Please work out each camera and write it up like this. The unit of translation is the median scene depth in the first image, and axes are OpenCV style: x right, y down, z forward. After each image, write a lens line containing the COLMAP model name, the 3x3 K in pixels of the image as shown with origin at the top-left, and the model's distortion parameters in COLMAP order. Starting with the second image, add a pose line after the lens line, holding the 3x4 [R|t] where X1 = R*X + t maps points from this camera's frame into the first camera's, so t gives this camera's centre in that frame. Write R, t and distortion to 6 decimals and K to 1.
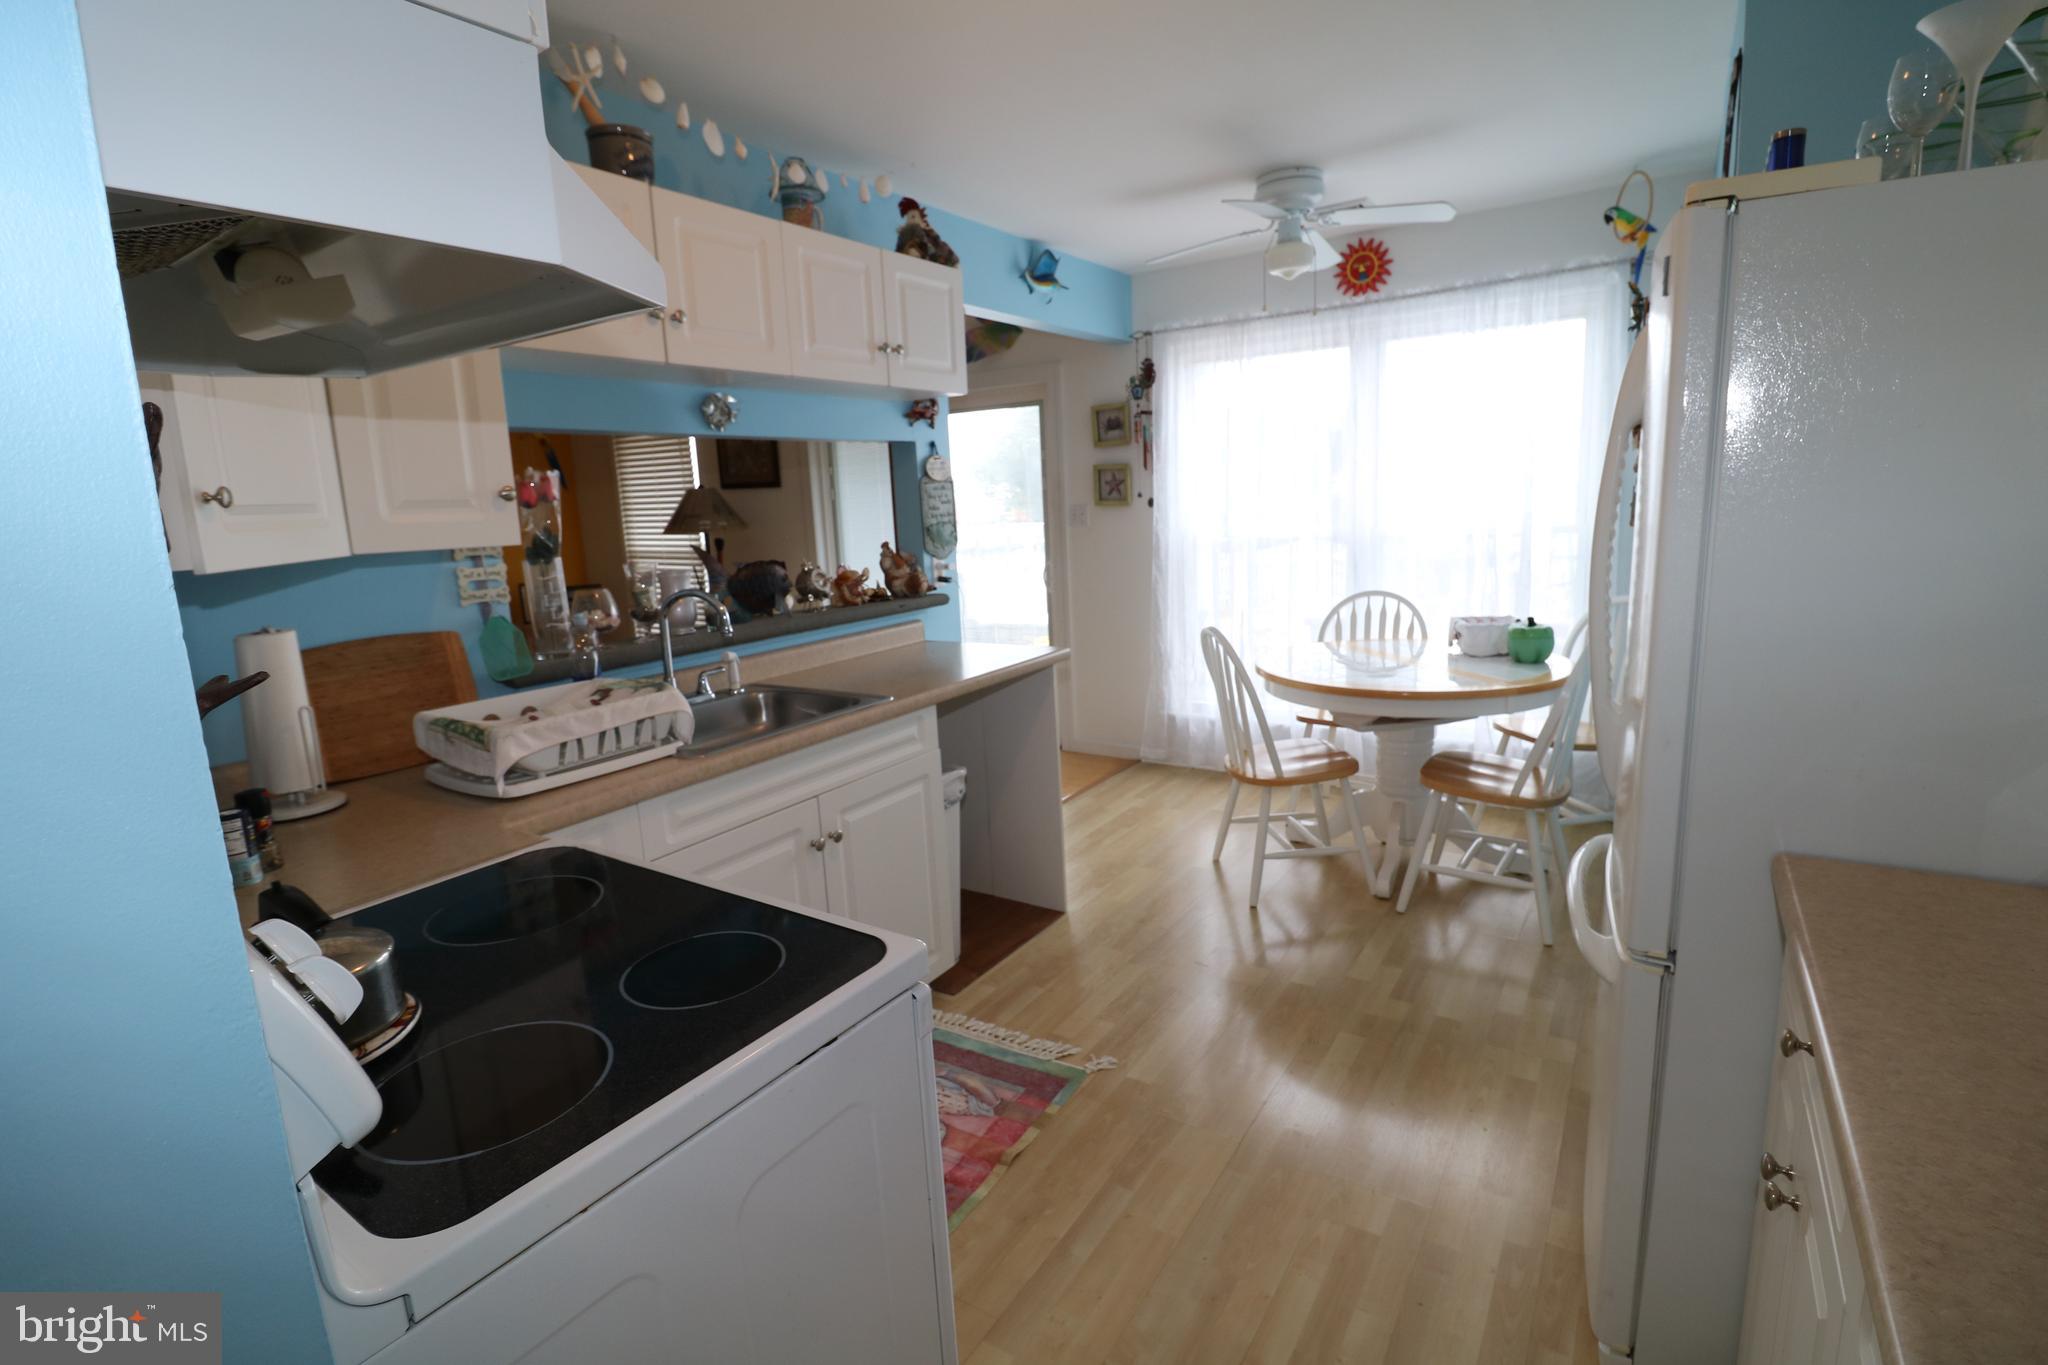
lens RADIAL K [[949.6, 0, 1026.7], [0, 949.6, 665.1], [0, 0, 1]] dist [-0.004501, -0.011342]
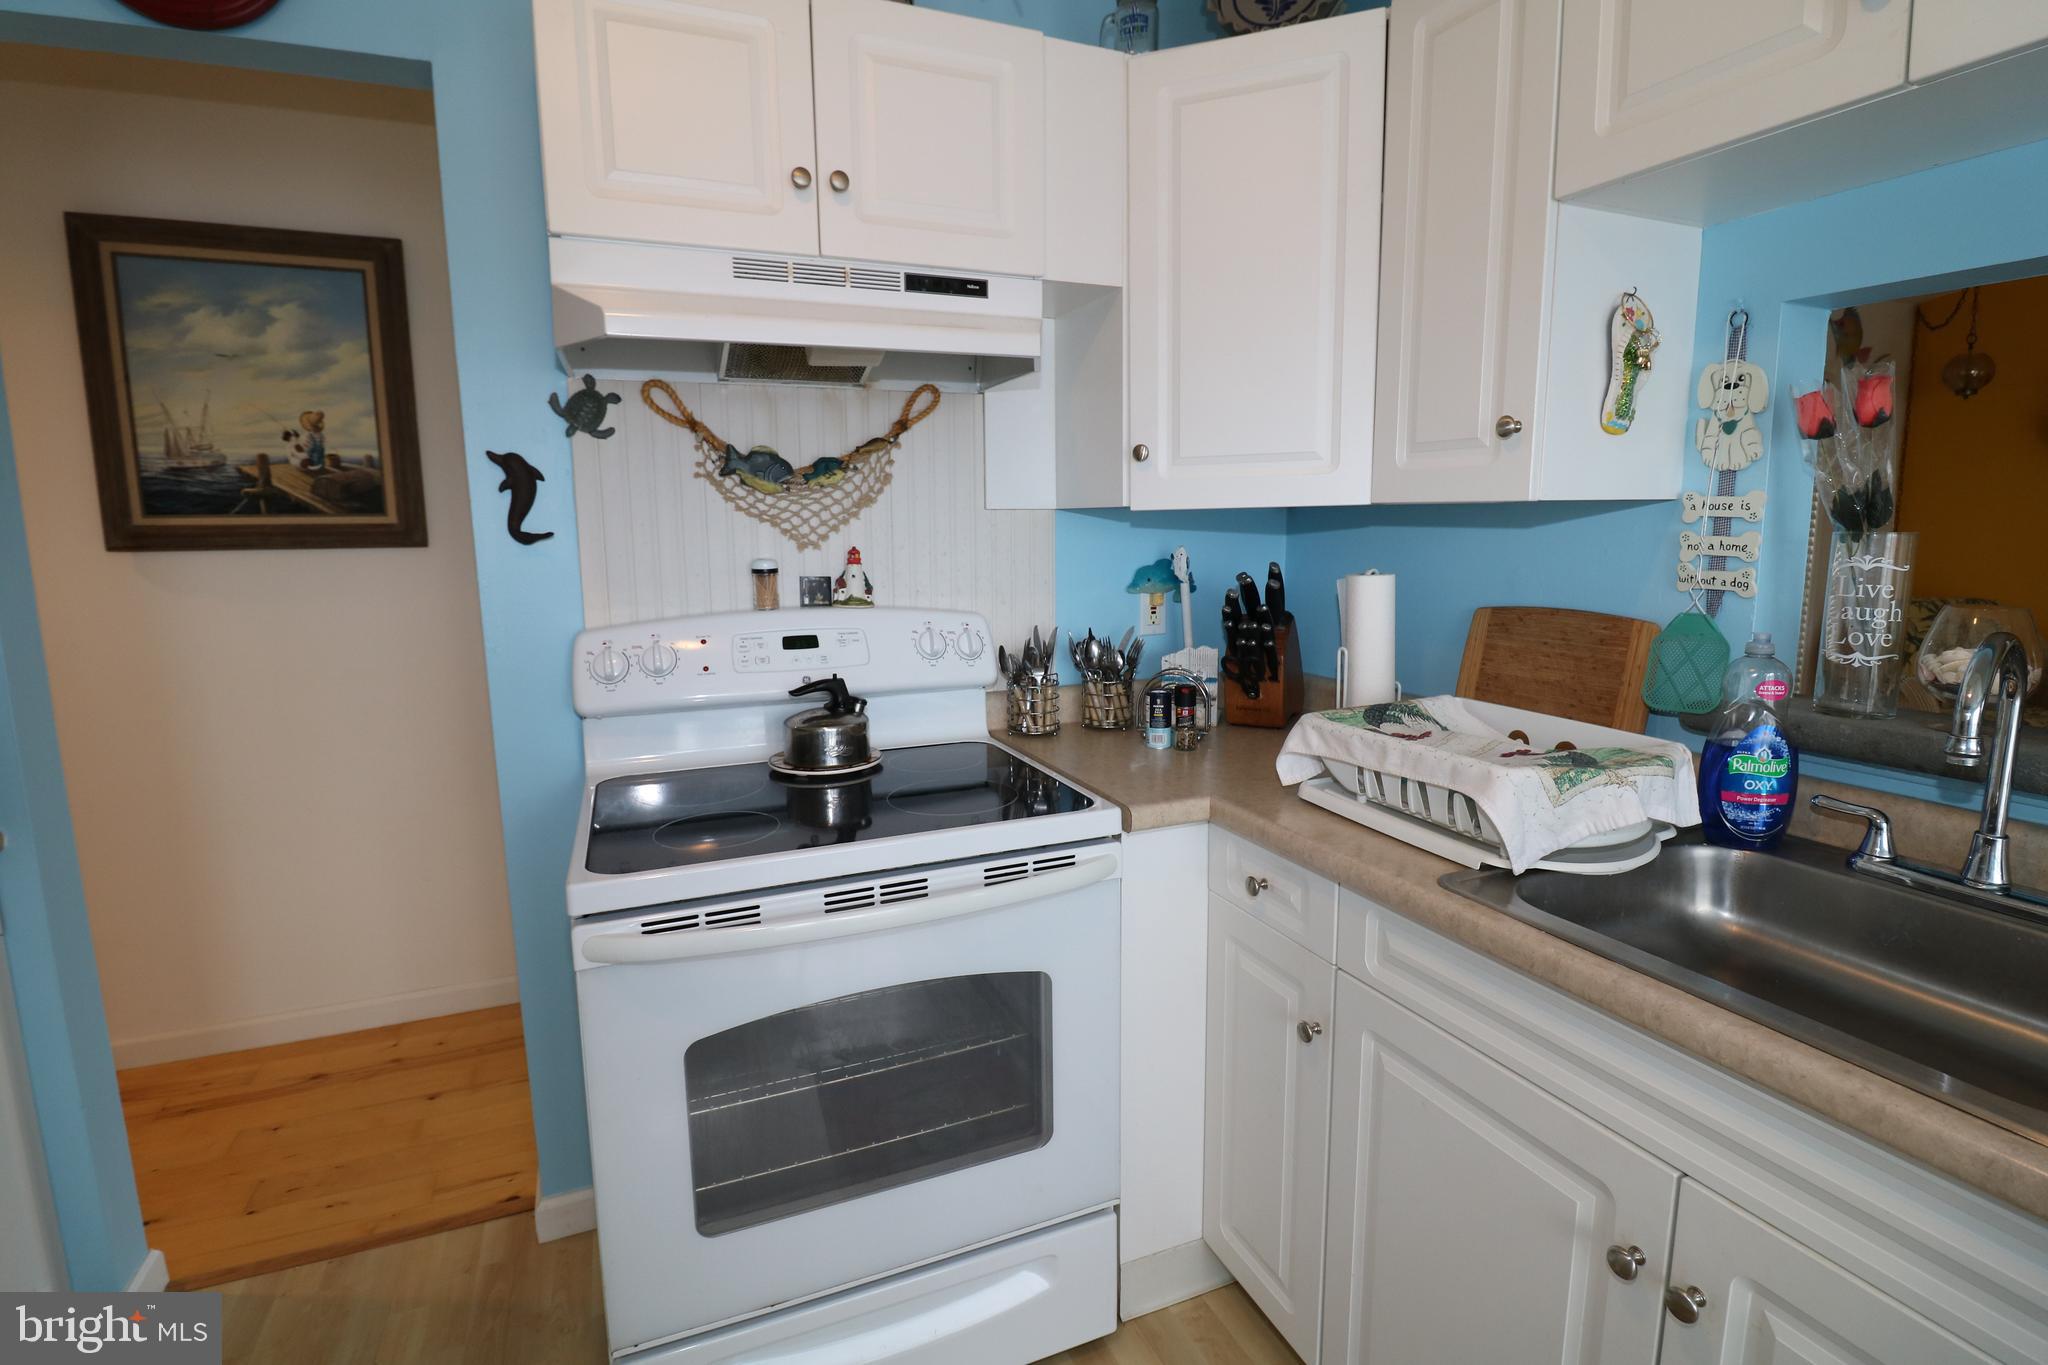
lens RADIAL K [[949.6, 0, 1020.0], [0, 949.6, 661.5], [0, 0, 1]] dist [-0.004501, -0.011342]
pose [[-0.554474, 0.173176, -0.813983, 0.175782], [-0.106678, 0.955249, 0.275898, -0.119237], [0.825335, 0.239813, -0.511187, 0.774370]]
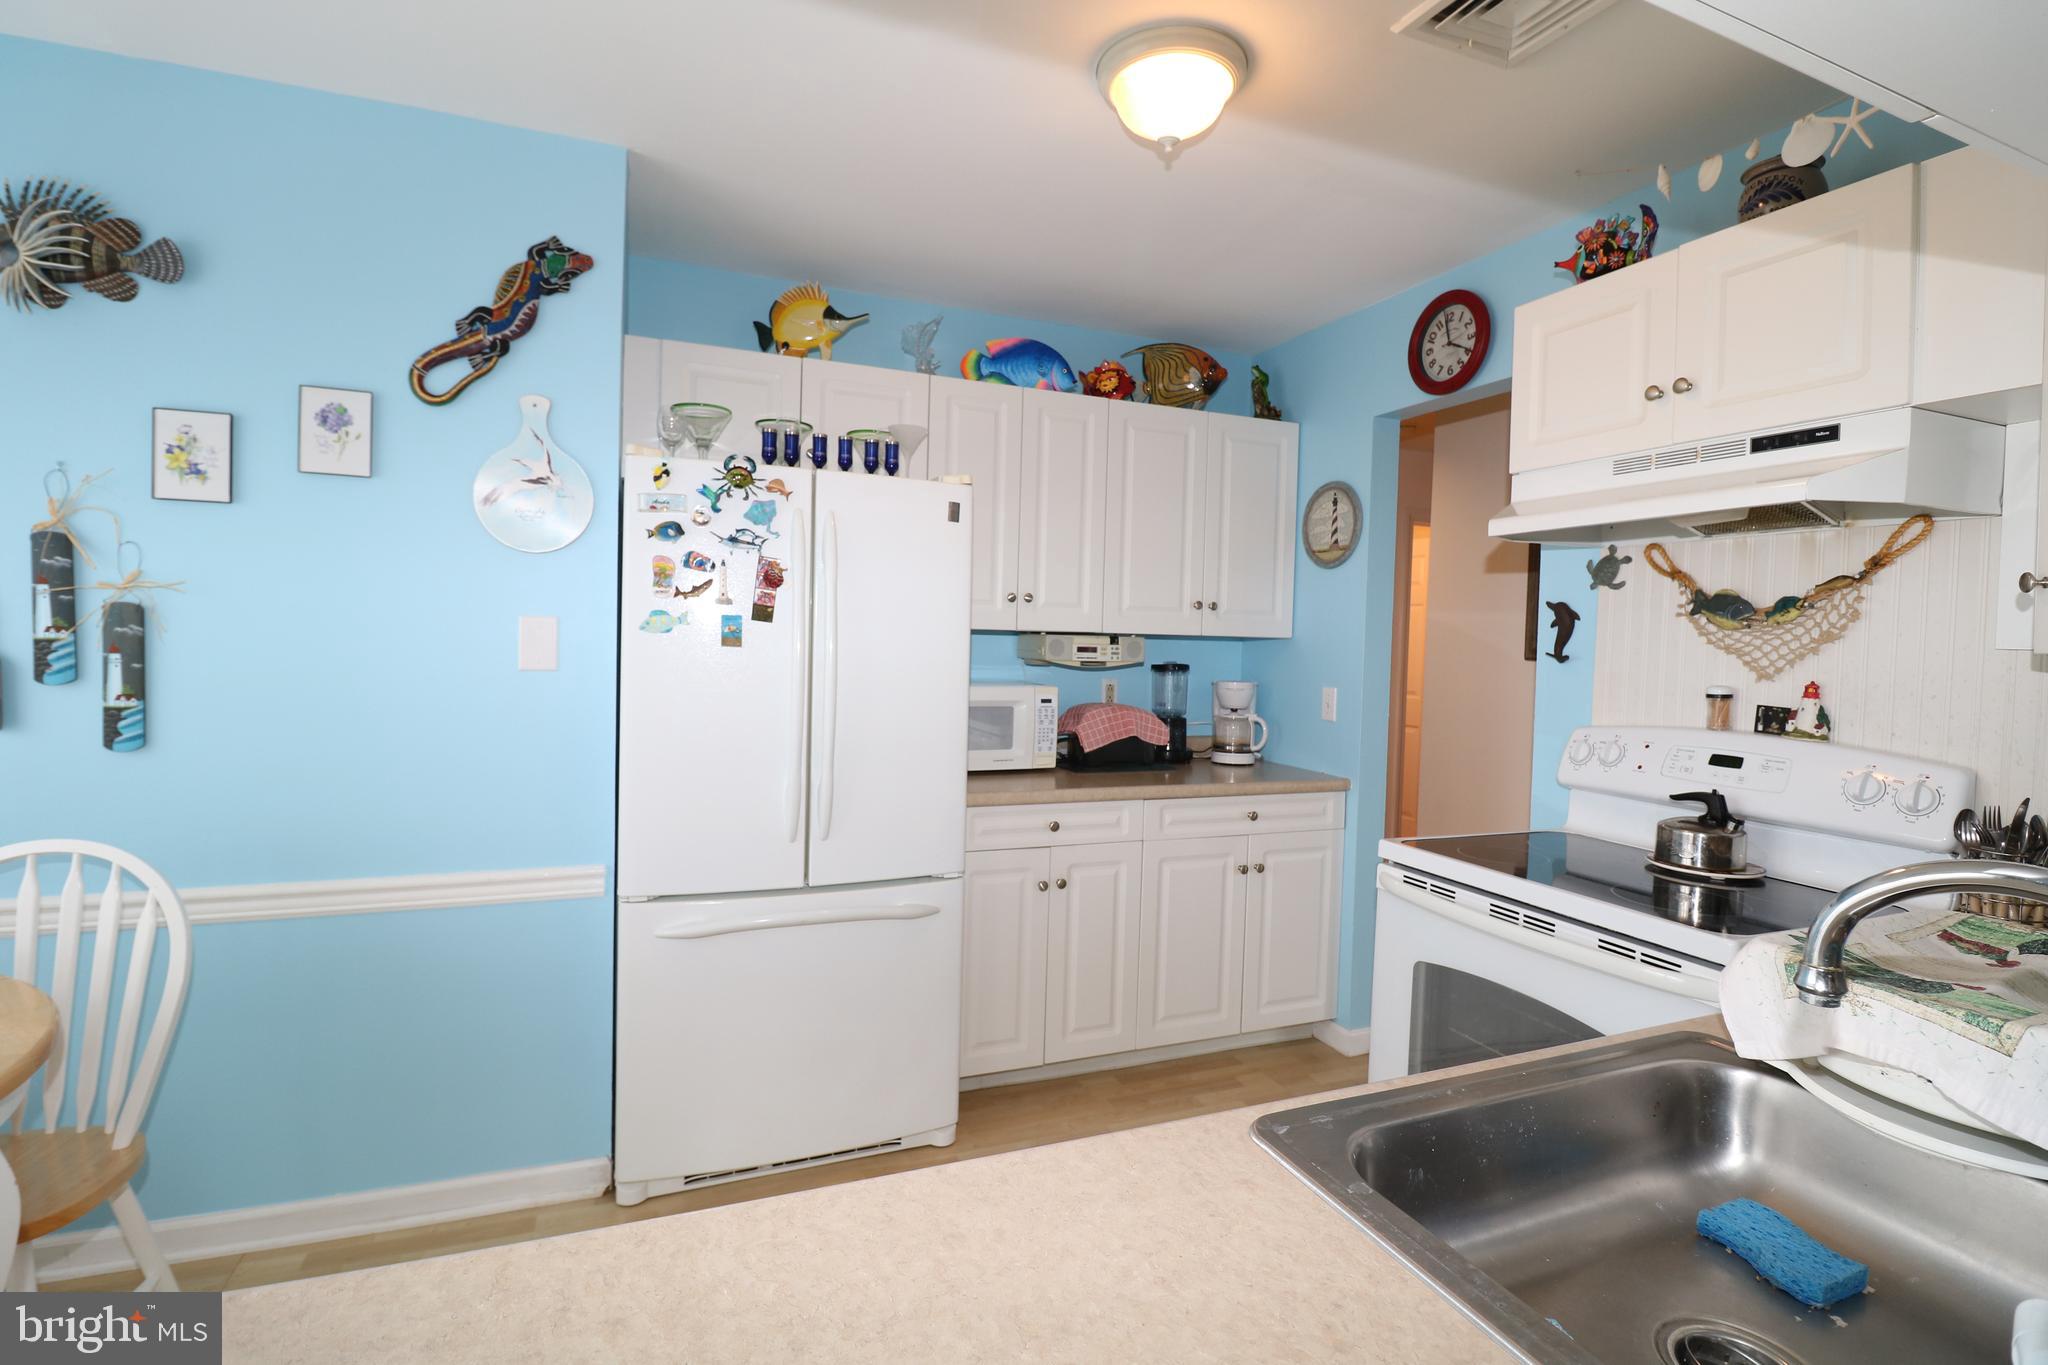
lens RADIAL K [[949.6, 0, 1023.7], [0, 949.6, 665.3], [0, 0, 1]] dist [-0.004501, -0.011342]
pose [[-0.825216, 0.008244, 0.564757, -0.251304], [0.110608, 0.982892, 0.147270, -0.176288], [-0.553881, 0.183996, -0.812010, 1.199864]]
